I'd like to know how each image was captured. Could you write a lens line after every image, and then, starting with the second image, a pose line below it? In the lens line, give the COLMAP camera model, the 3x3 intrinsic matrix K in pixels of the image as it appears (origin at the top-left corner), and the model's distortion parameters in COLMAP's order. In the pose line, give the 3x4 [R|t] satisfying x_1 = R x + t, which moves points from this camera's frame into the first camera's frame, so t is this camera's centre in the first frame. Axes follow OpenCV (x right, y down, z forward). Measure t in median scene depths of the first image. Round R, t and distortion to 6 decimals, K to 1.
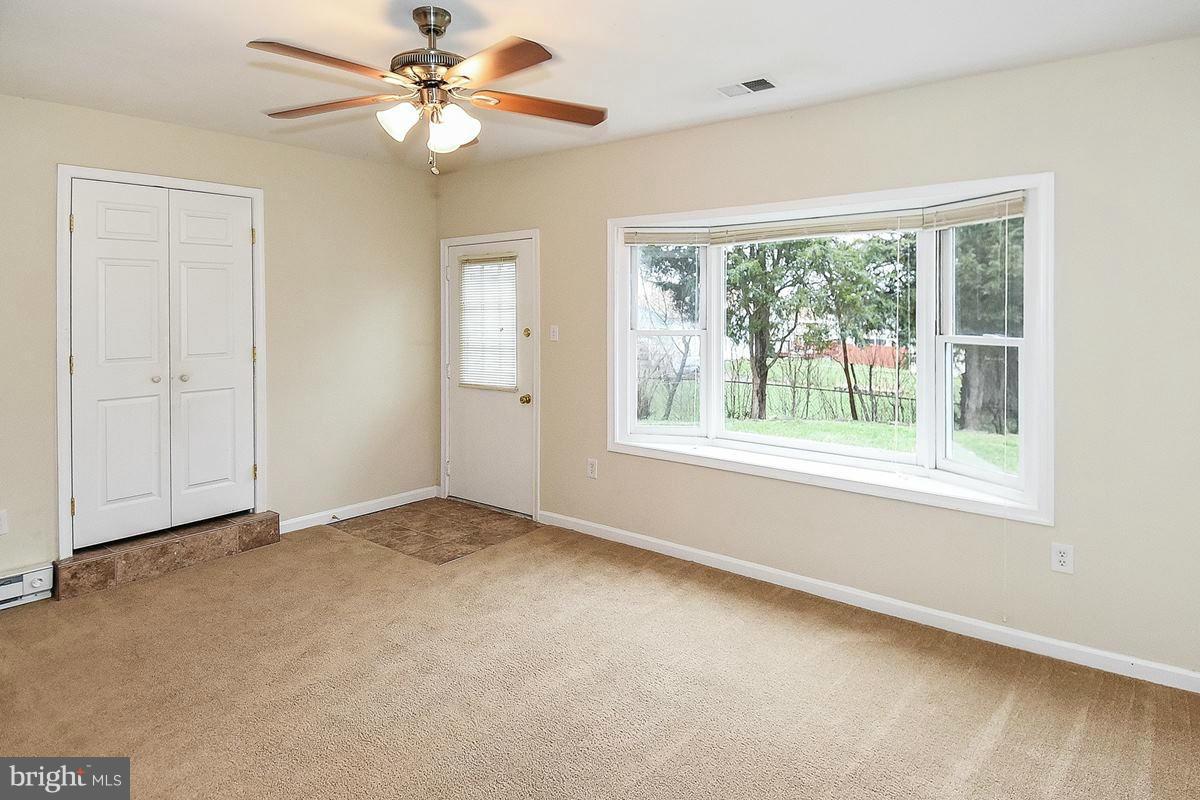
lens RADIAL K [[631.3, 0, 578.0], [0, 631.3, 314.2], [0, 0, 1]] dist [0.009293, 0.000161]
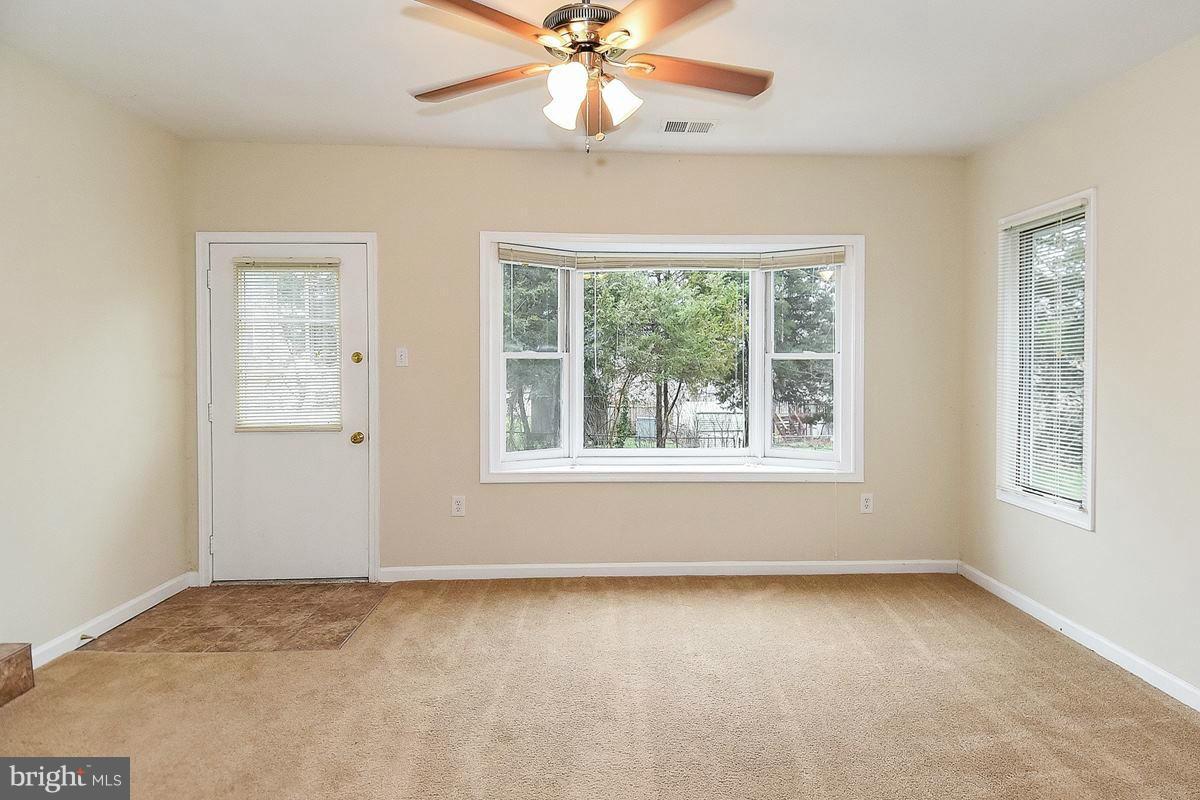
lens RADIAL K [[638.5, 0, 622.9], [0, 638.5, 369.5], [0, 0, 1]] dist [0.019106, -0.034945]
pose [[0.771274, -0.009247, 0.636436, -0.382026], [0.000947, 0.999910, 0.013381, 0.037417], [-0.636503, -0.009718, 0.771213, 0.148872]]
